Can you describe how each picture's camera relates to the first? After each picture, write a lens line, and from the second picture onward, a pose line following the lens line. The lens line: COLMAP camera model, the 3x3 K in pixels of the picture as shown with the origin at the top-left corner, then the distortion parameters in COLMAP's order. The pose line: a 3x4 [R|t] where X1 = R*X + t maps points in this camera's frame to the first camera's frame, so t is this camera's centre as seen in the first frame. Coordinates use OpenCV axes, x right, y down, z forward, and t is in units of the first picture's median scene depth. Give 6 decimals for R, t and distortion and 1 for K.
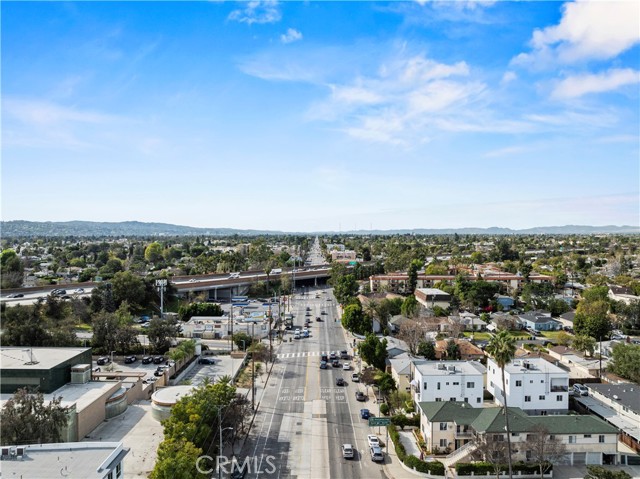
lens RADIAL K [[450.2, 0, 322.2], [0, 450.2, 239.3], [0, 0, 1]] dist [-0.049495, 0.020181]
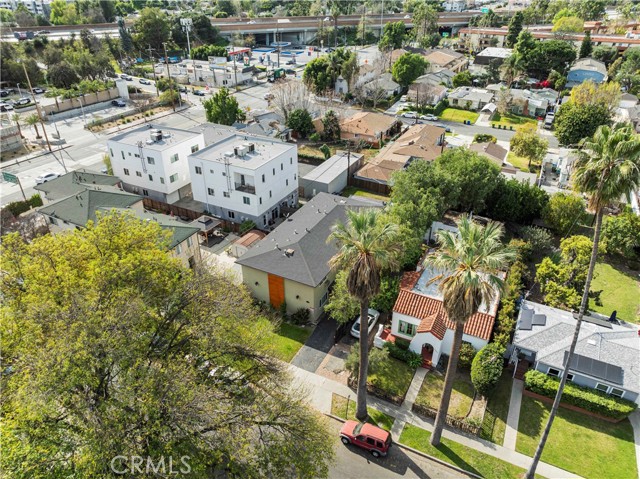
lens RADIAL K [[450.2, 0, 320.0], [0, 450.2, 240.2], [0, 0, 1]] dist [-0.049495, 0.020181]
pose [[0.883458, 0.241330, -0.401574, 0.886993], [-0.005618, 0.862525, 0.505984, 0.040643], [0.468476, -0.444759, 0.763360, 0.436530]]
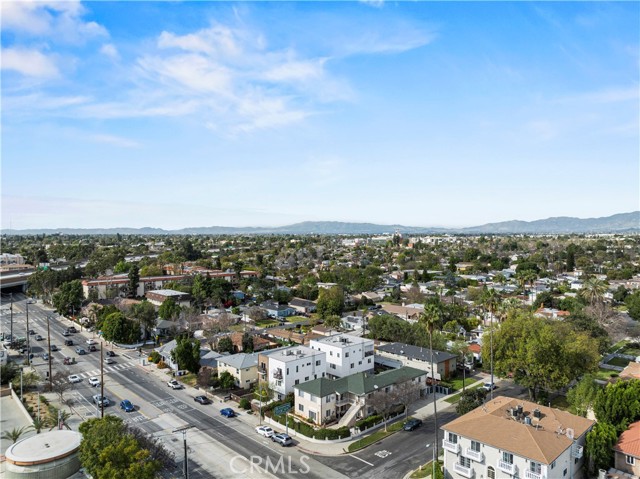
lens RADIAL K [[450.2, 0, 319.1], [0, 450.2, 237.0], [0, 0, 1]] dist [-0.049495, 0.020181]
pose [[0.742301, -0.004118, 0.670054, -0.422385], [0.007846, 0.999966, -0.002546, -0.002064], [-0.670021, 0.007147, 0.742308, 0.111510]]
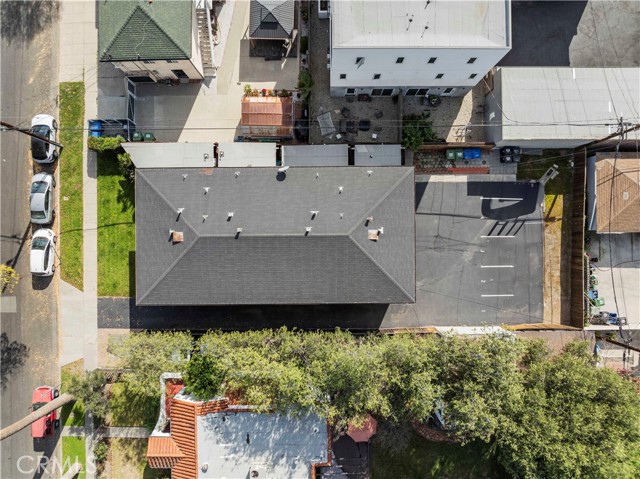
lens RADIAL K [[450.2, 0, 319.2], [0, 450.2, 243.9], [0, 0, 1]] dist [-0.049495, 0.020181]
pose [[-0.003409, 0.999956, 0.008703, 0.650548], [-0.006463, -0.008725, 0.999941, -0.024573], [0.999973, 0.003352, 0.006493, 0.920563]]
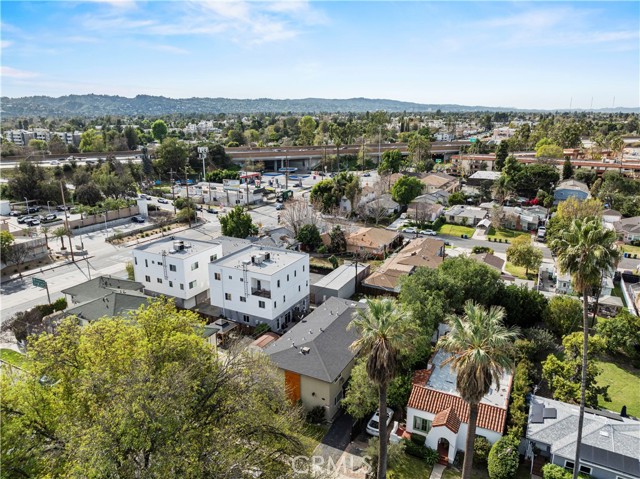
lens RADIAL K [[450.2, 0, 319.5], [0, 450.2, 240.5], [0, 0, 1]] dist [-0.049495, 0.020181]
pose [[0.881914, 0.129738, -0.453206, 0.895375], [-0.004136, 0.963476, 0.267763, 0.041452], [0.471392, -0.234269, 0.850240, 0.385905]]
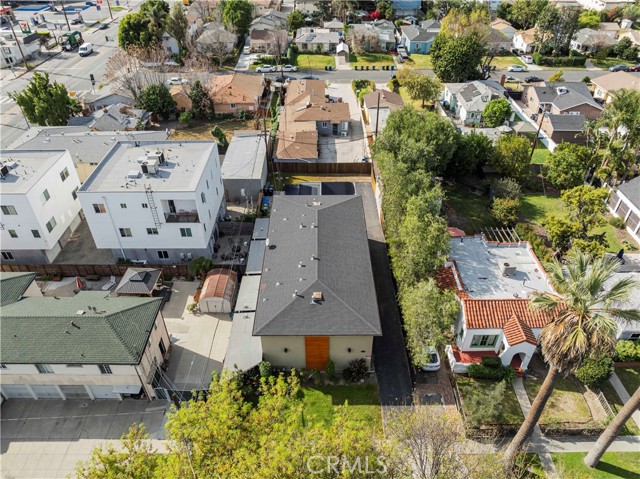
lens RADIAL K [[450.2, 0, 320.9], [0, 450.2, 240.3], [0, 0, 1]] dist [-0.049495, 0.020181]
pose [[0.999977, 0.003236, -0.006028, 0.653756], [0.001061, 0.797000, 0.603978, 0.039010], [0.006759, -0.603970, 0.796978, 0.528244]]
